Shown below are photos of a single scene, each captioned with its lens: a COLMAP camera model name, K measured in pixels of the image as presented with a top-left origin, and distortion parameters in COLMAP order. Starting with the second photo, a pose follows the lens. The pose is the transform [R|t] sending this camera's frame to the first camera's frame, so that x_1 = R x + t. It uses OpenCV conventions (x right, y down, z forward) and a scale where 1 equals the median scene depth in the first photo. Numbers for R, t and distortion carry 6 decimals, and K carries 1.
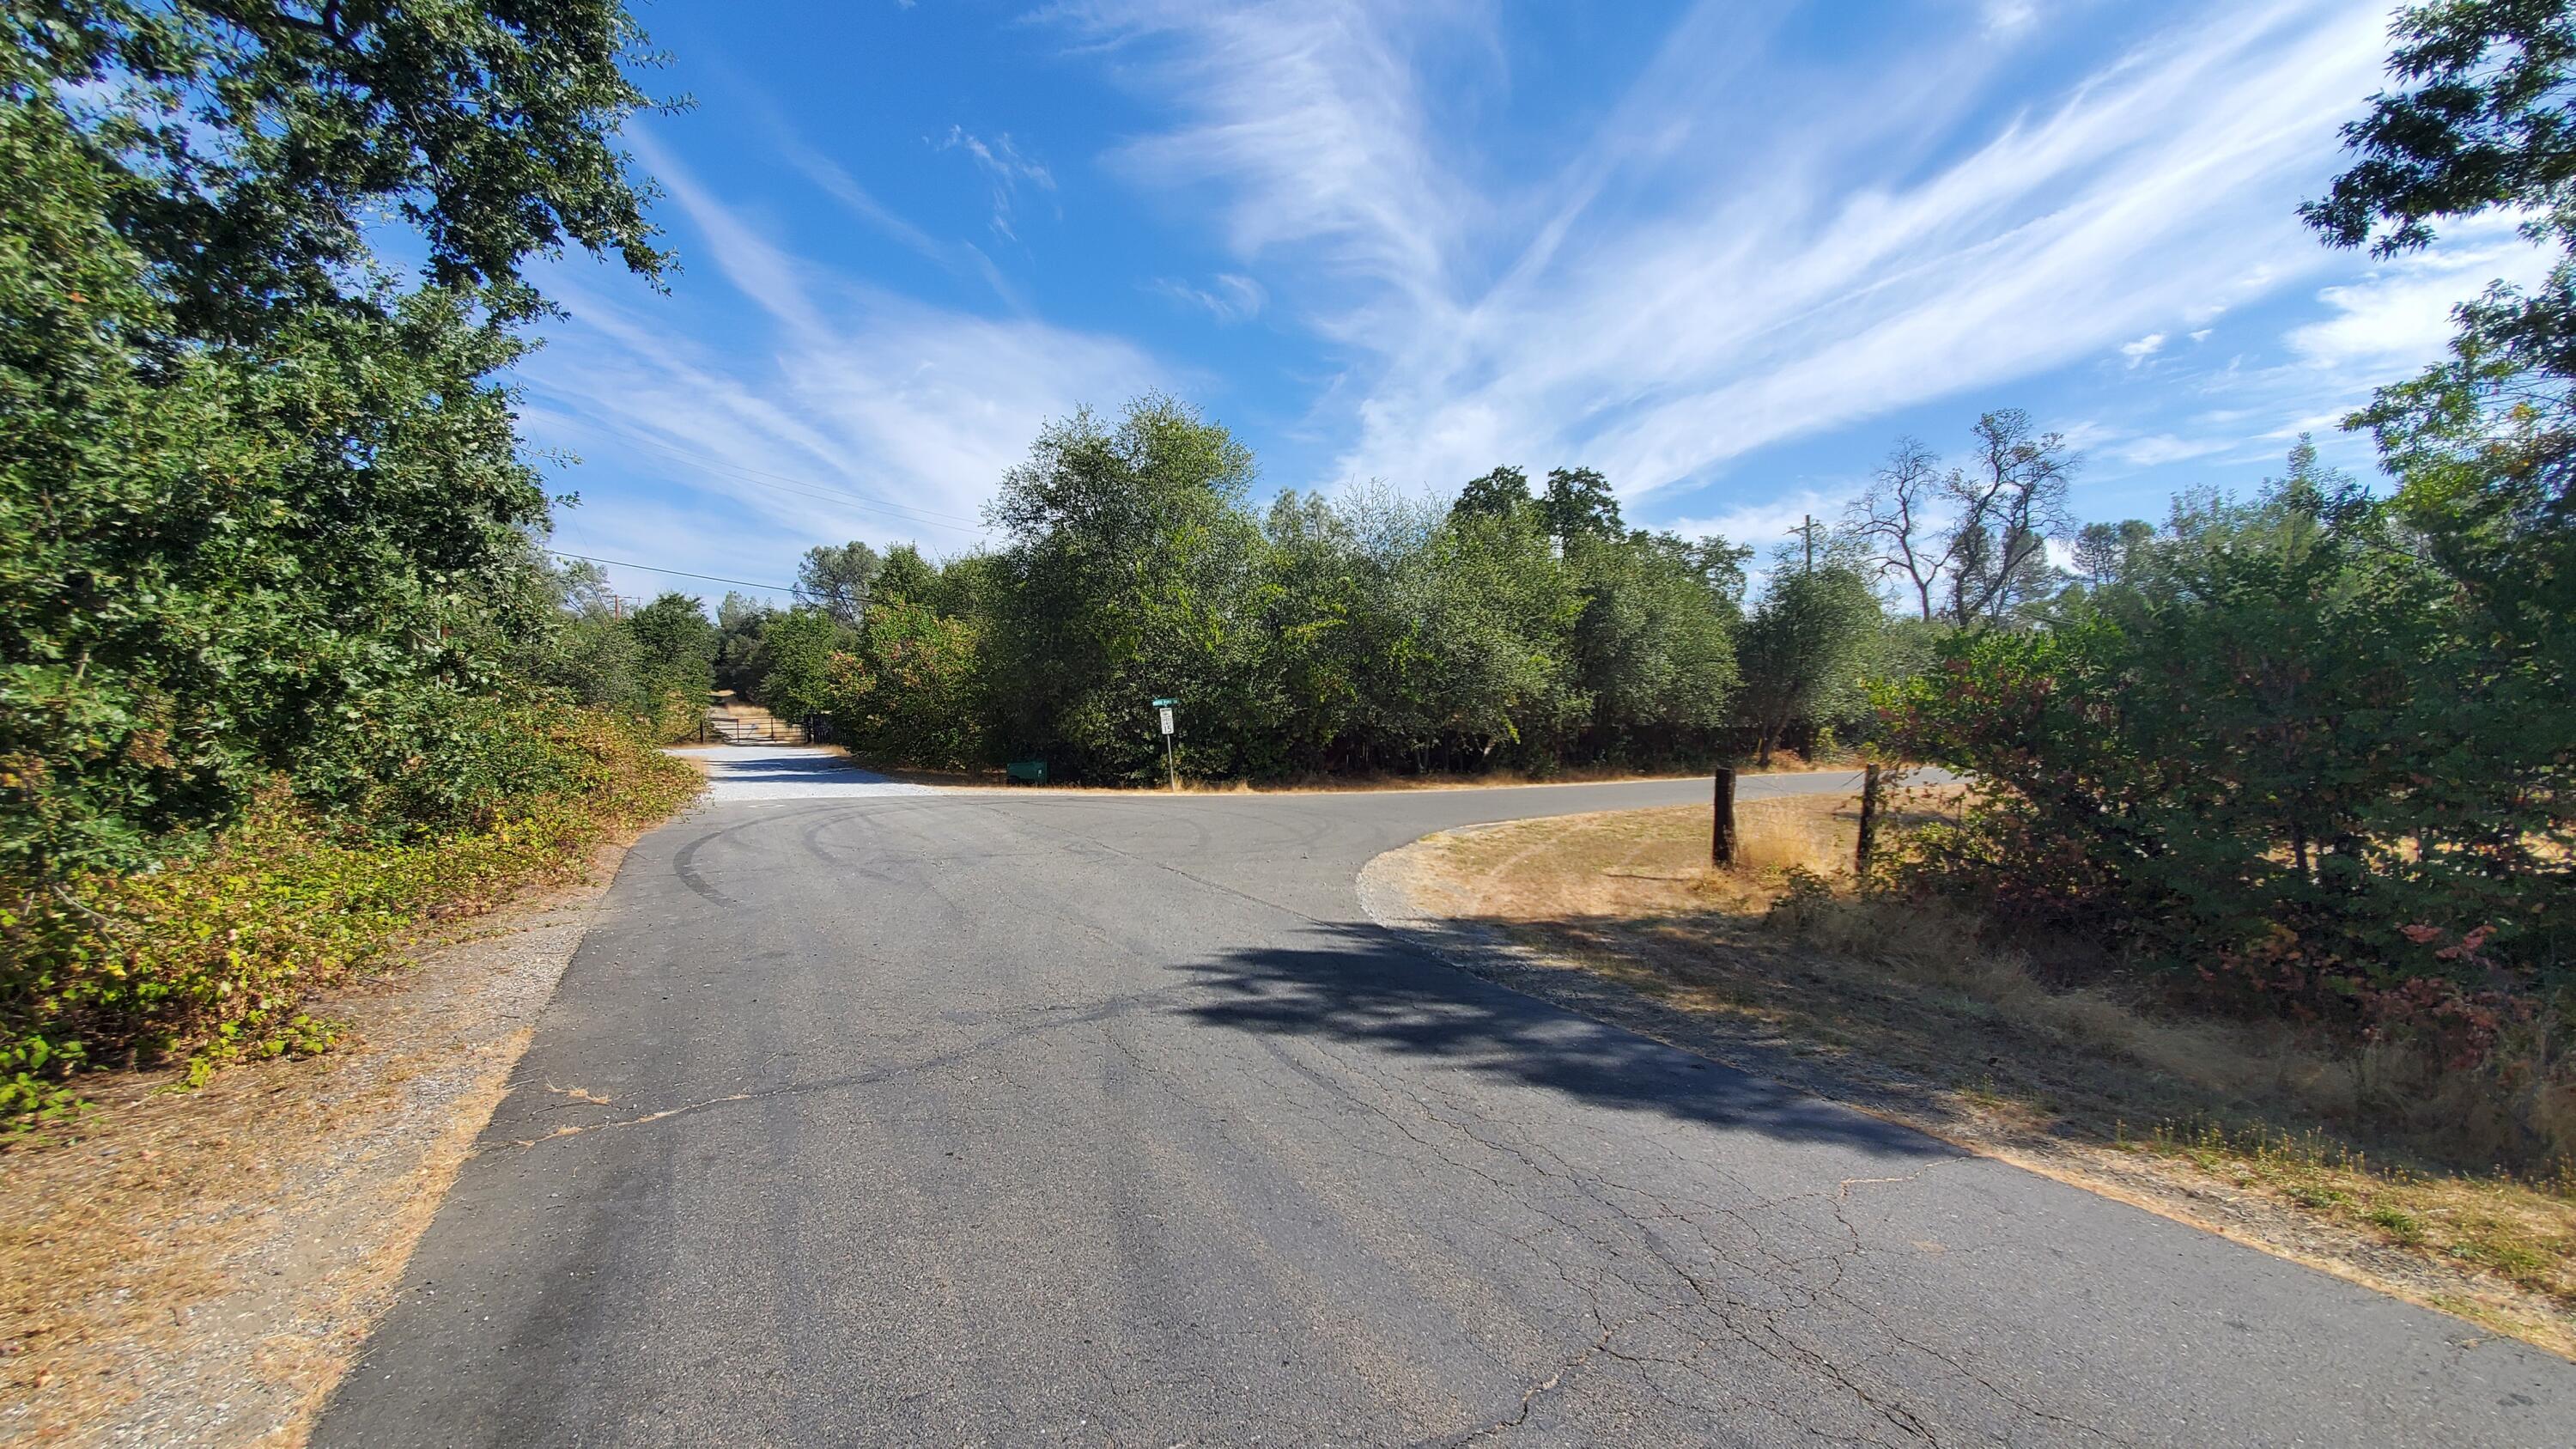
lens RADIAL K [[1001.4, 0, 1294.7], [0, 1001.4, 758.4], [0, 0, 1]] dist [-0.002551, -0.000609]
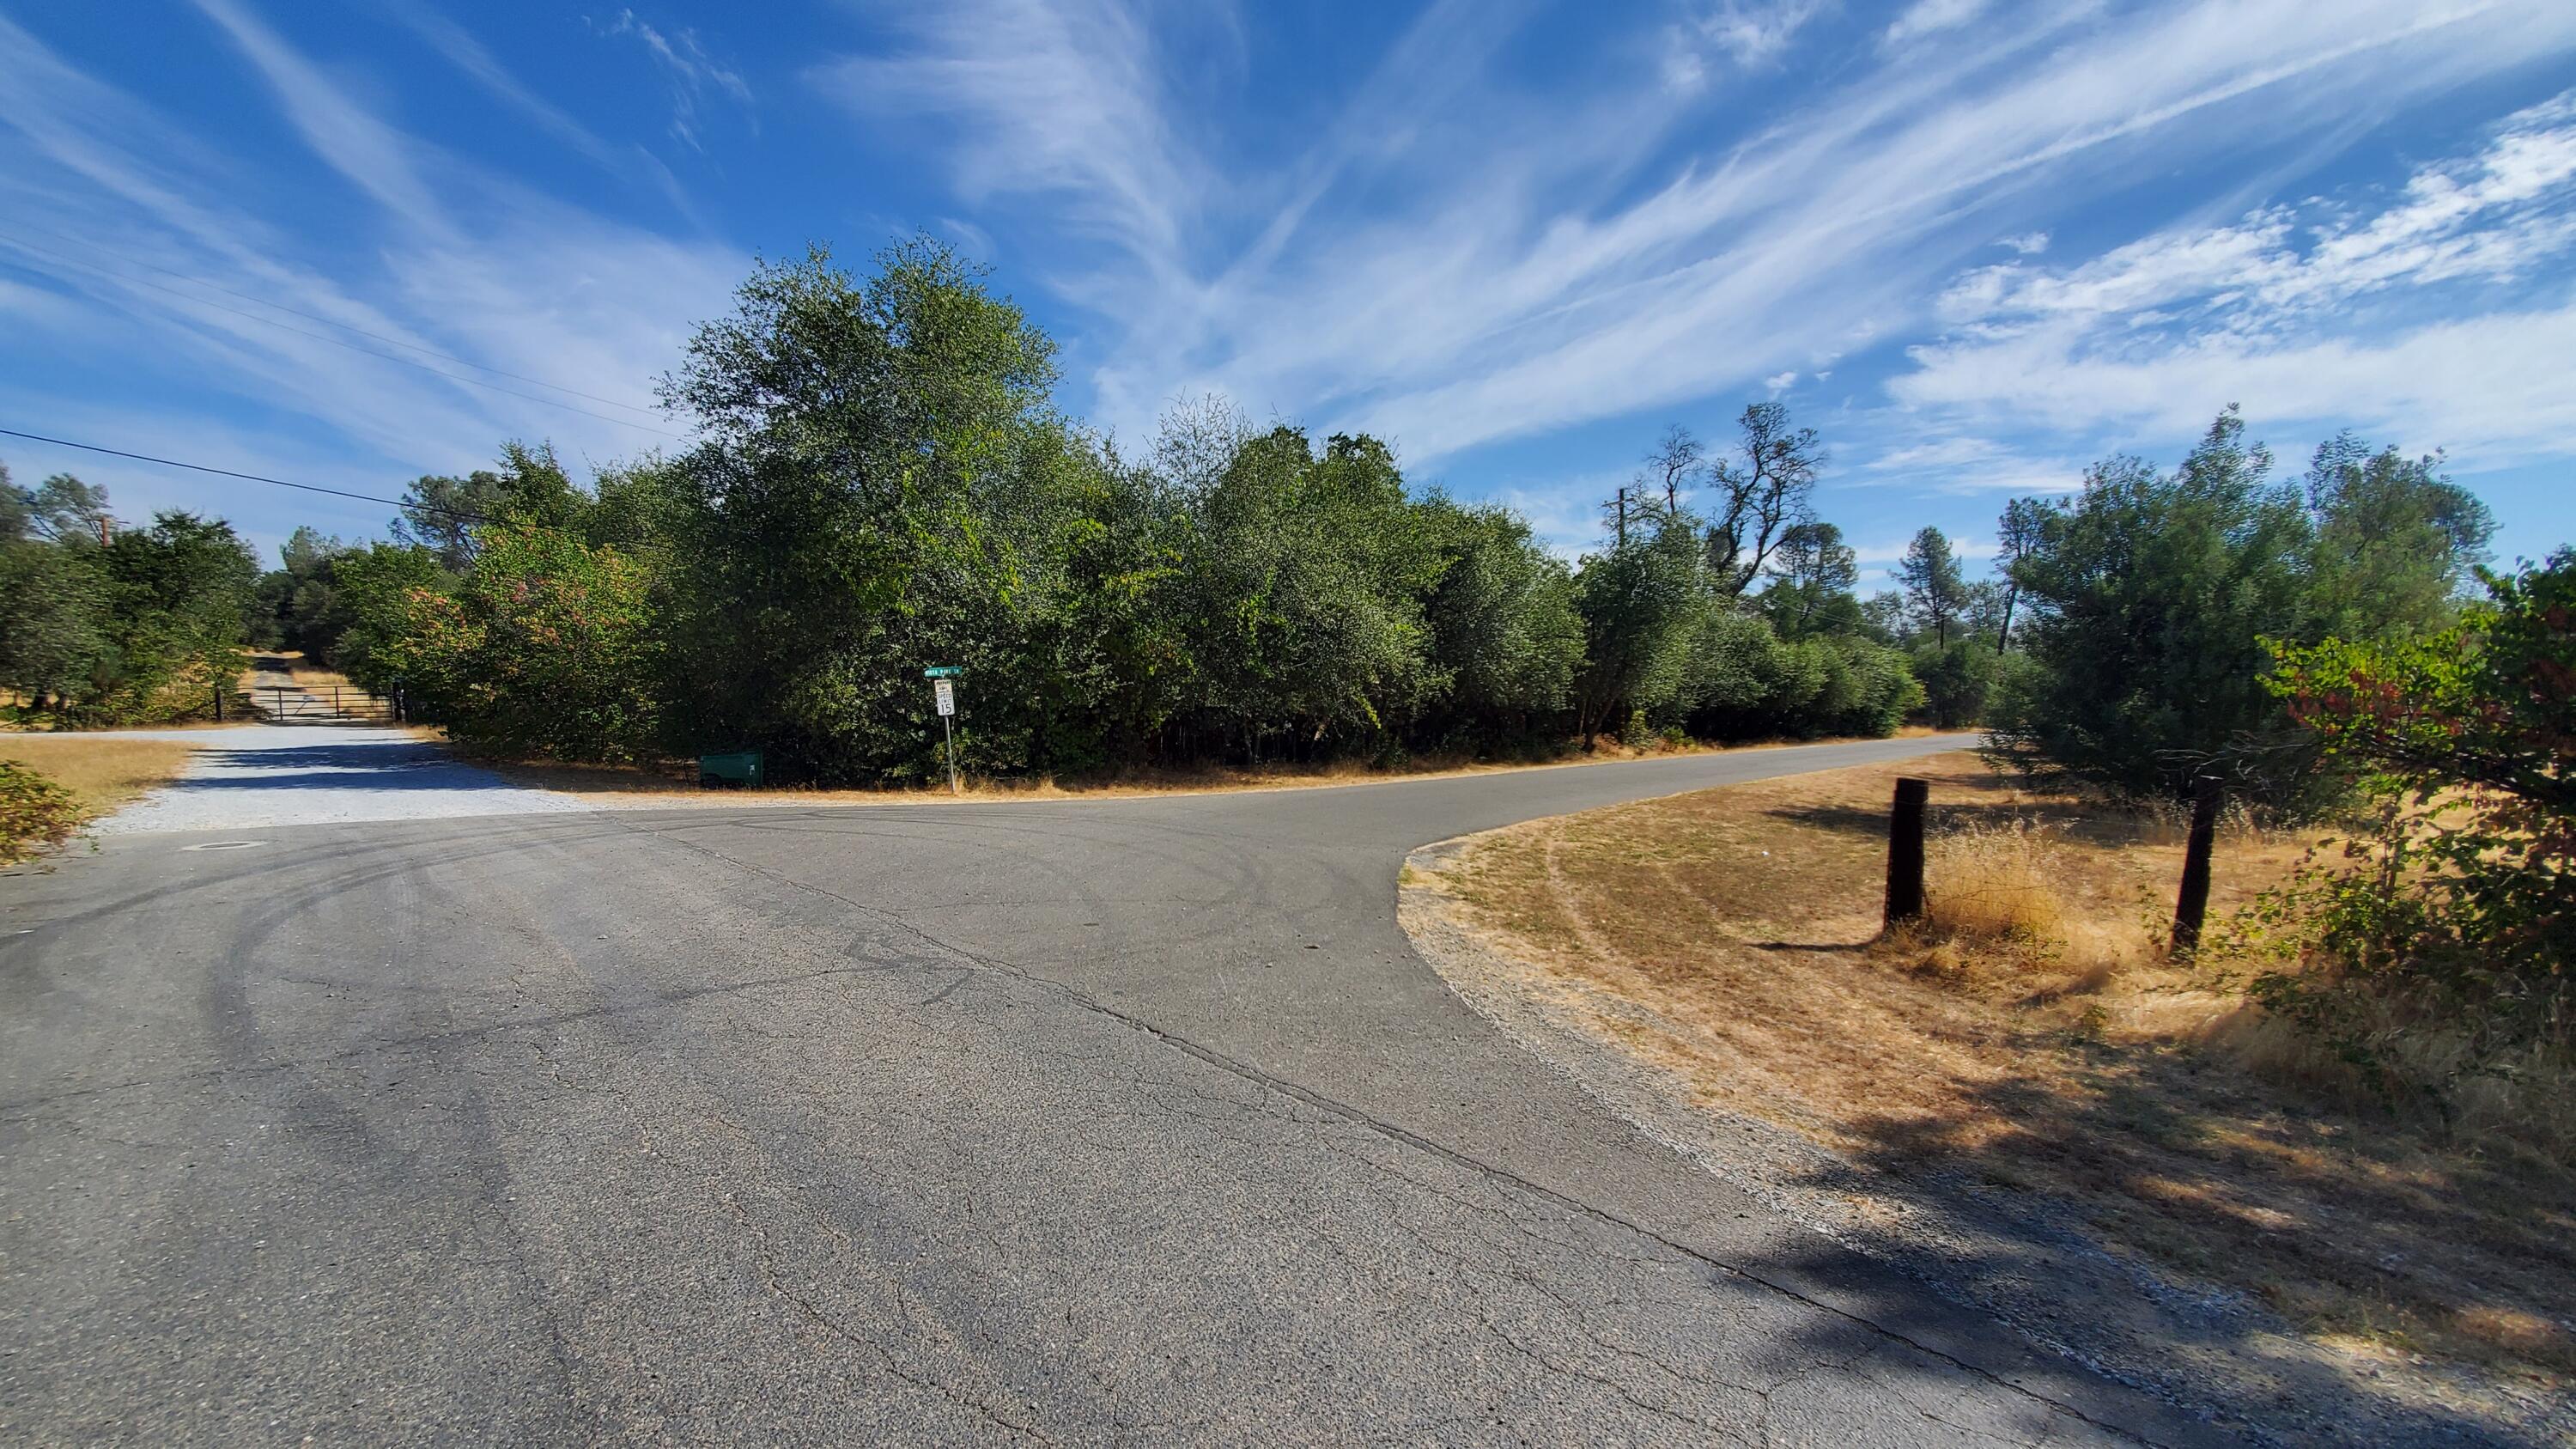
lens RADIAL K [[1009.4, 0, 1283.7], [0, 1009.4, 738.5], [0, 0, 1]] dist [-0.002809, -0.000127]
pose [[0.968333, -0.000468, 0.249663, -0.055477], [-0.000098, 0.999997, 0.002253, -0.007080], [-0.249664, -0.002206, 0.968330, 0.177219]]
